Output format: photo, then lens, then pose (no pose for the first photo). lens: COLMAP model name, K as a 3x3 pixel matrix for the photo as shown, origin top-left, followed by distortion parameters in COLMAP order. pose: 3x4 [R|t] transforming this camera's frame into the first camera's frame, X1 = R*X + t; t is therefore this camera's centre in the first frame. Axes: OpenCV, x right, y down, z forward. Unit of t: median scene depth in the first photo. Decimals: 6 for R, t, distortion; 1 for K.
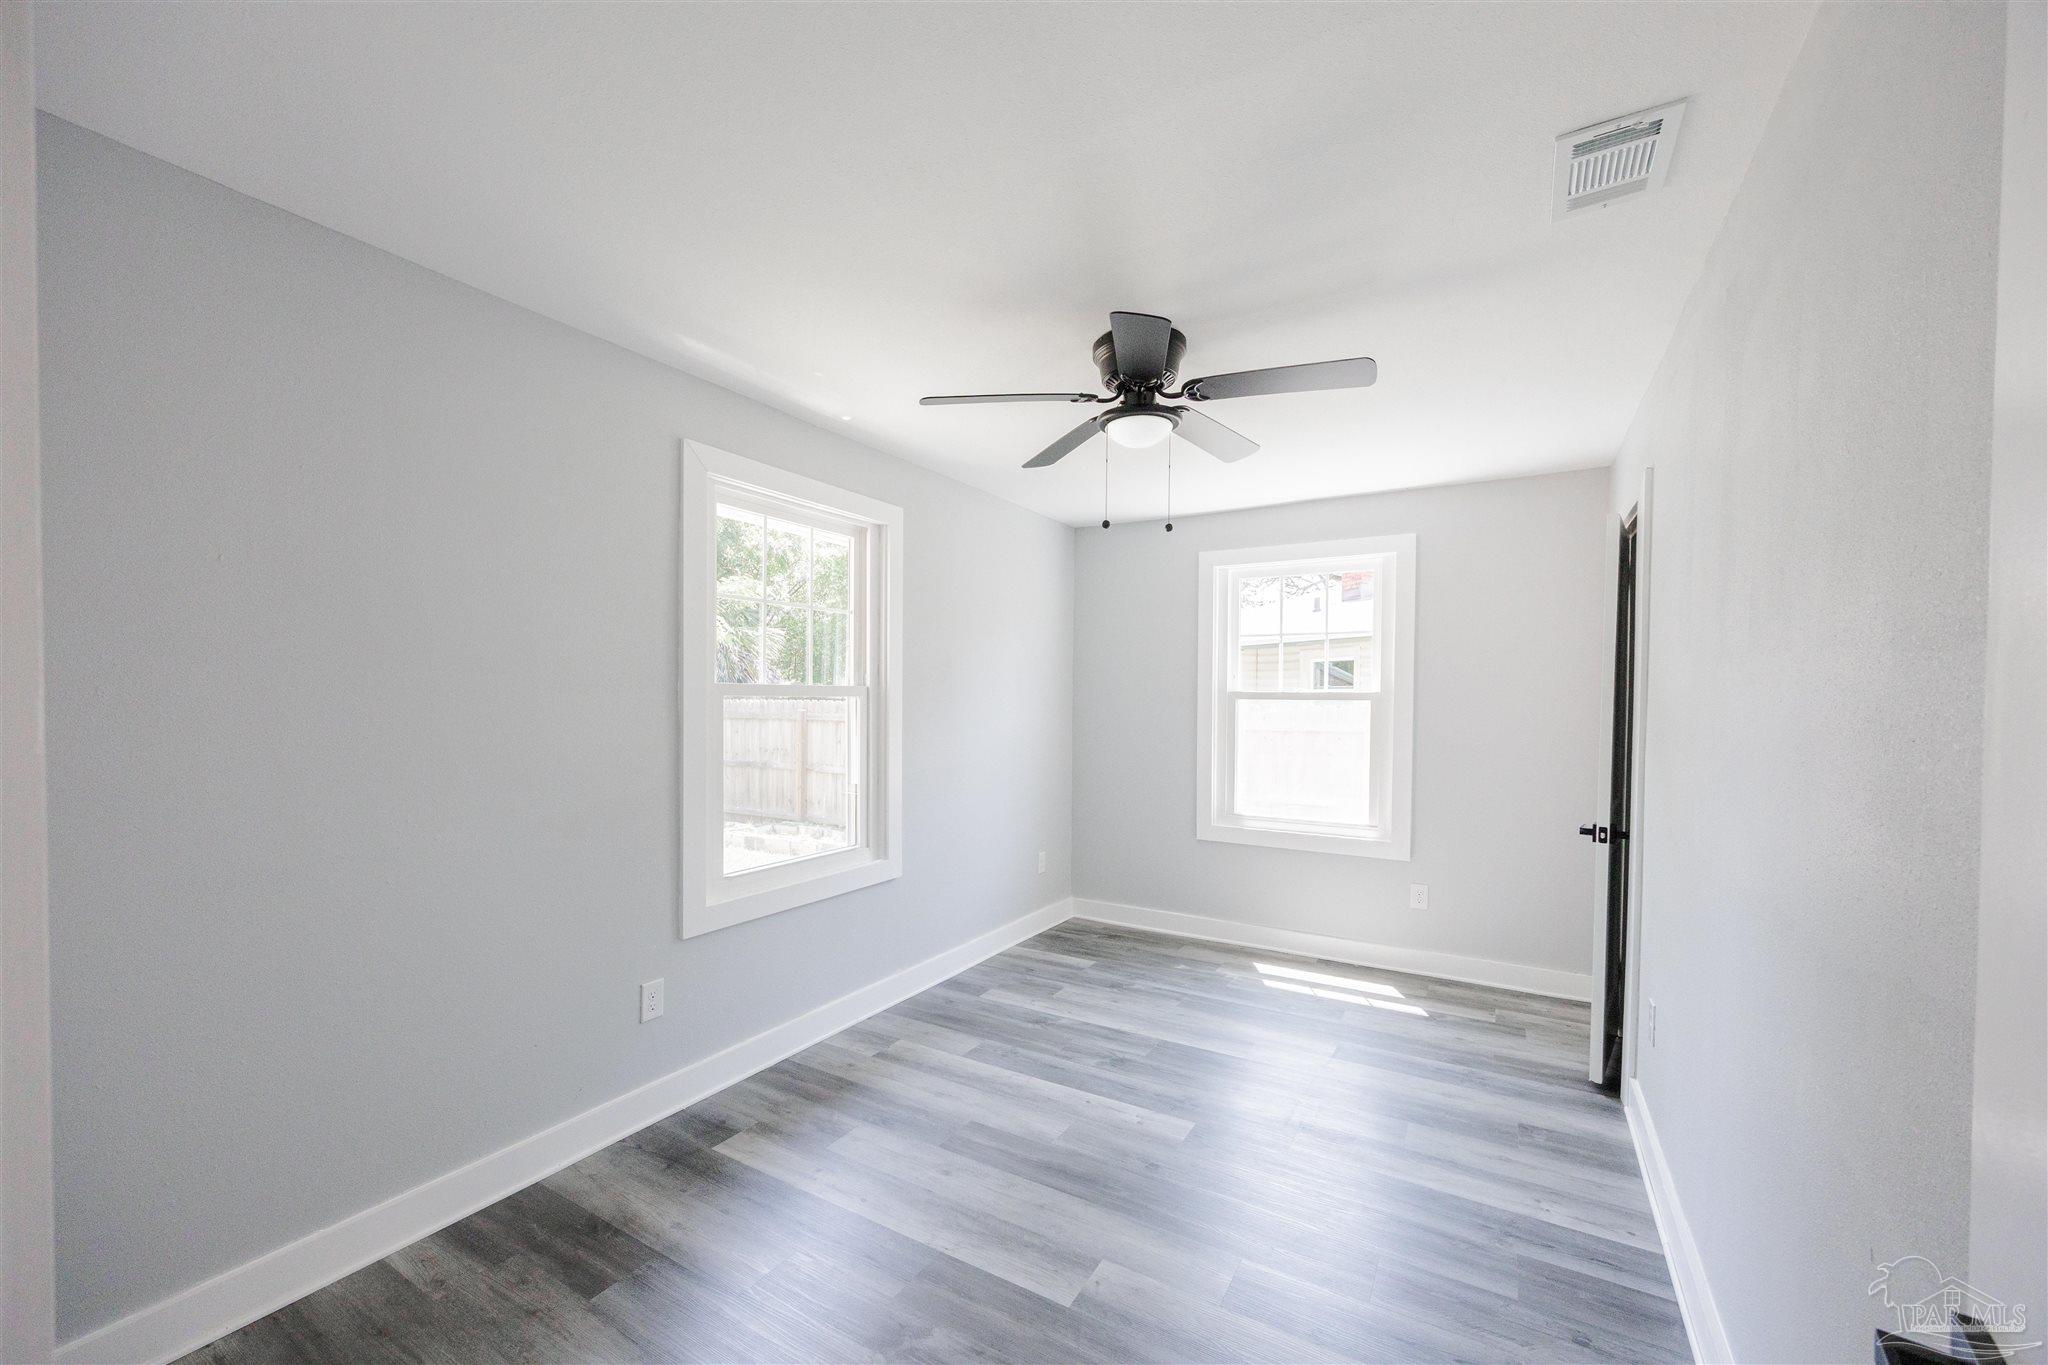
lens RADIAL K [[808.1, 0, 1009.3], [0, 808.1, 698.0], [0, 0, 1]] dist [0.003547, 0.000580]
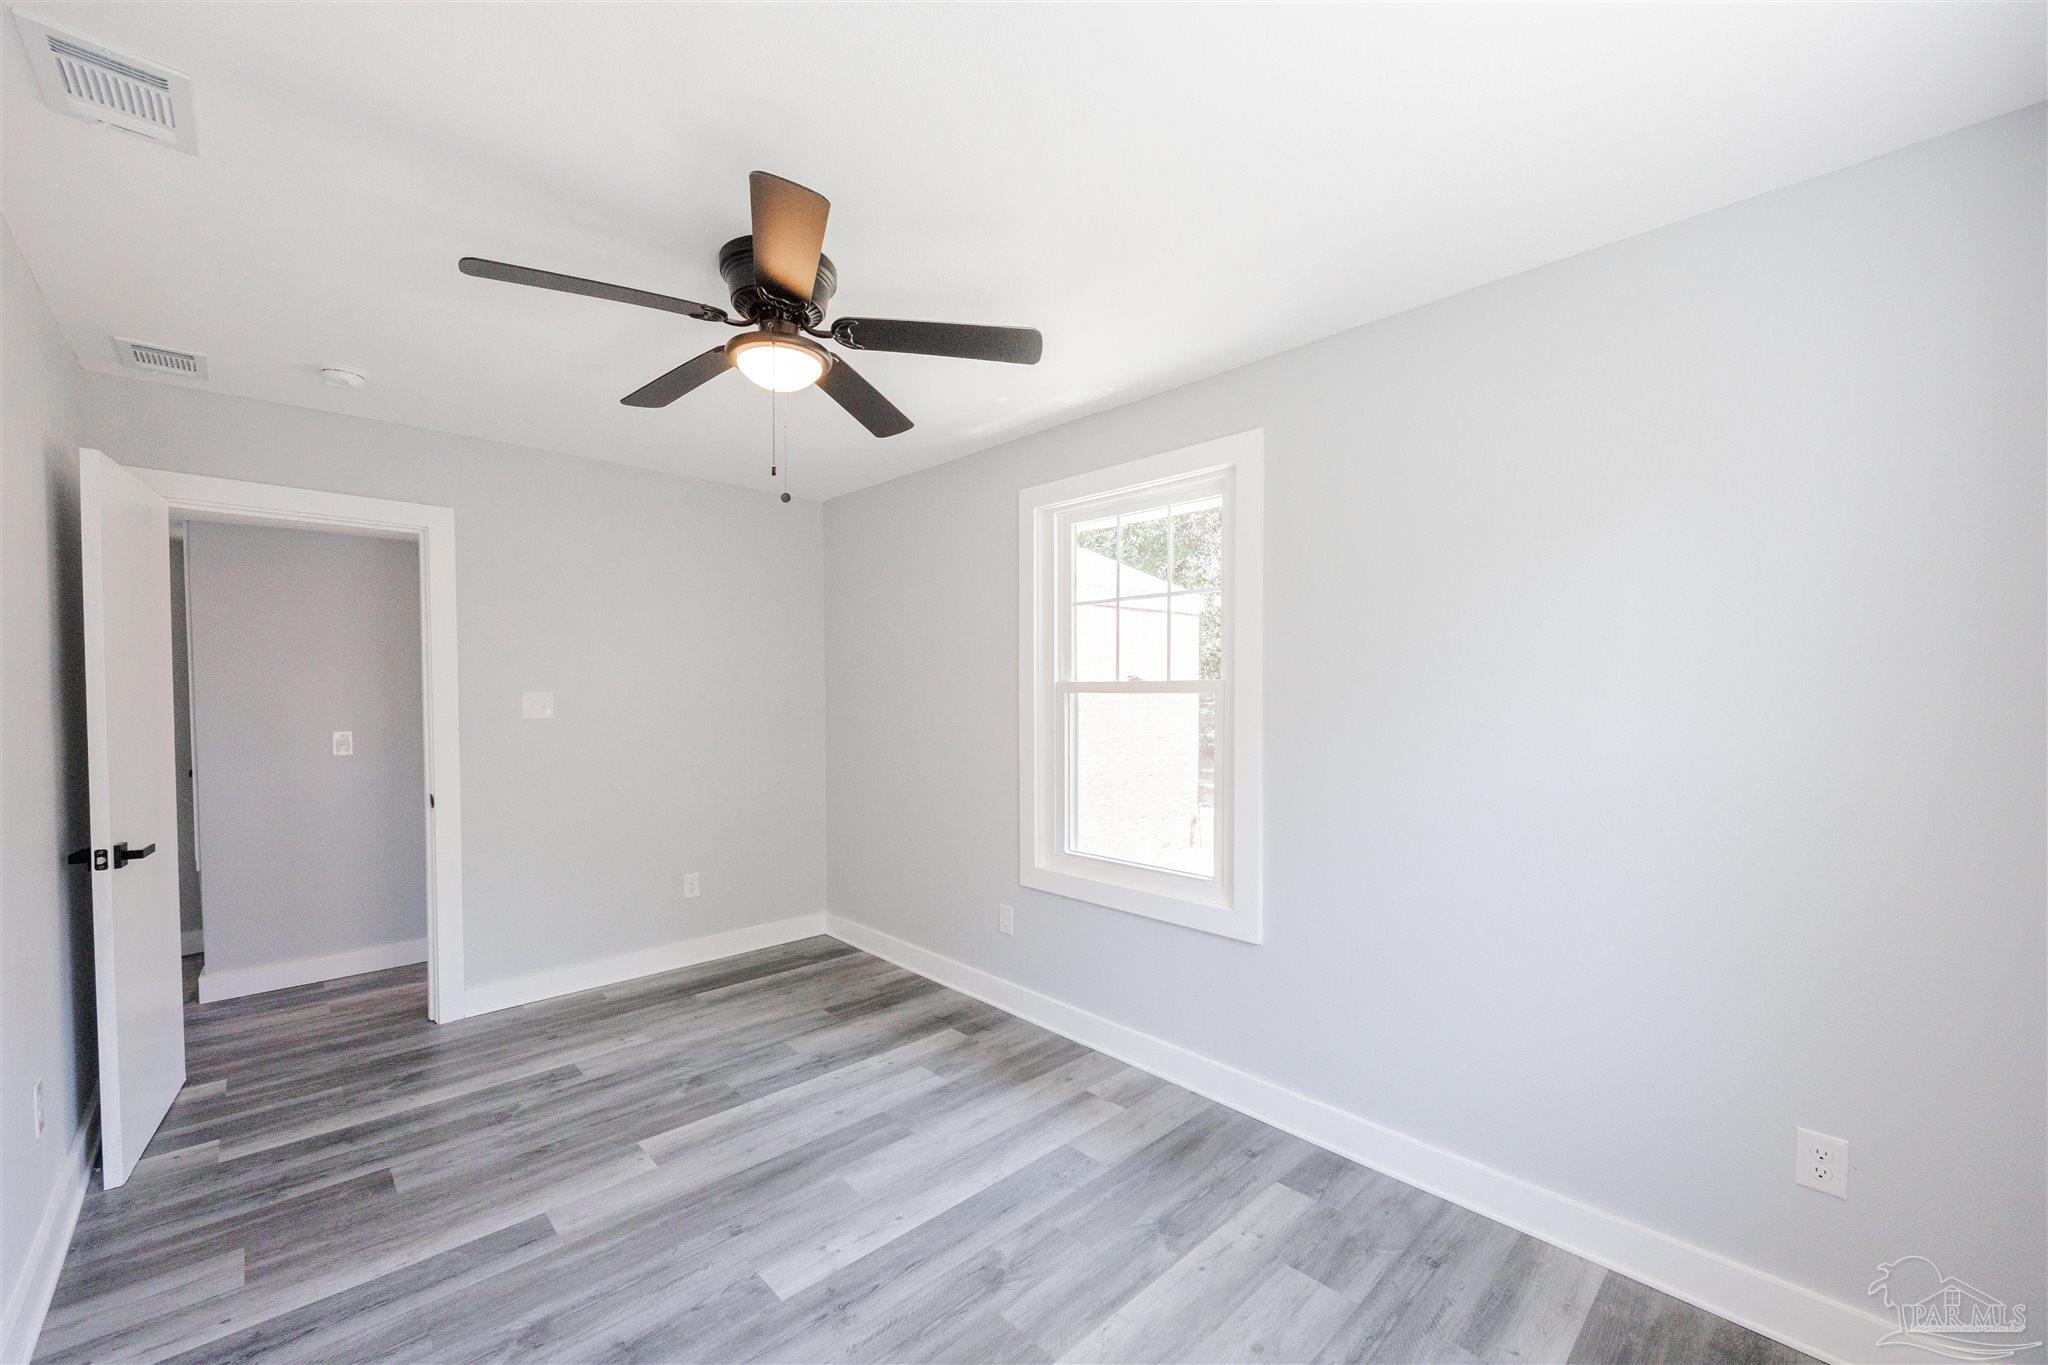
lens RADIAL K [[808.1, 0, 1022.5], [0, 808.1, 686.2], [0, 0, 1]] dist [0.003547, 0.000580]
pose [[-0.239930, -0.002654, -0.970787, 0.733941], [-0.002937, 0.999994, -0.002007, -0.007503], [0.970786, 0.002370, -0.239936, 1.159409]]
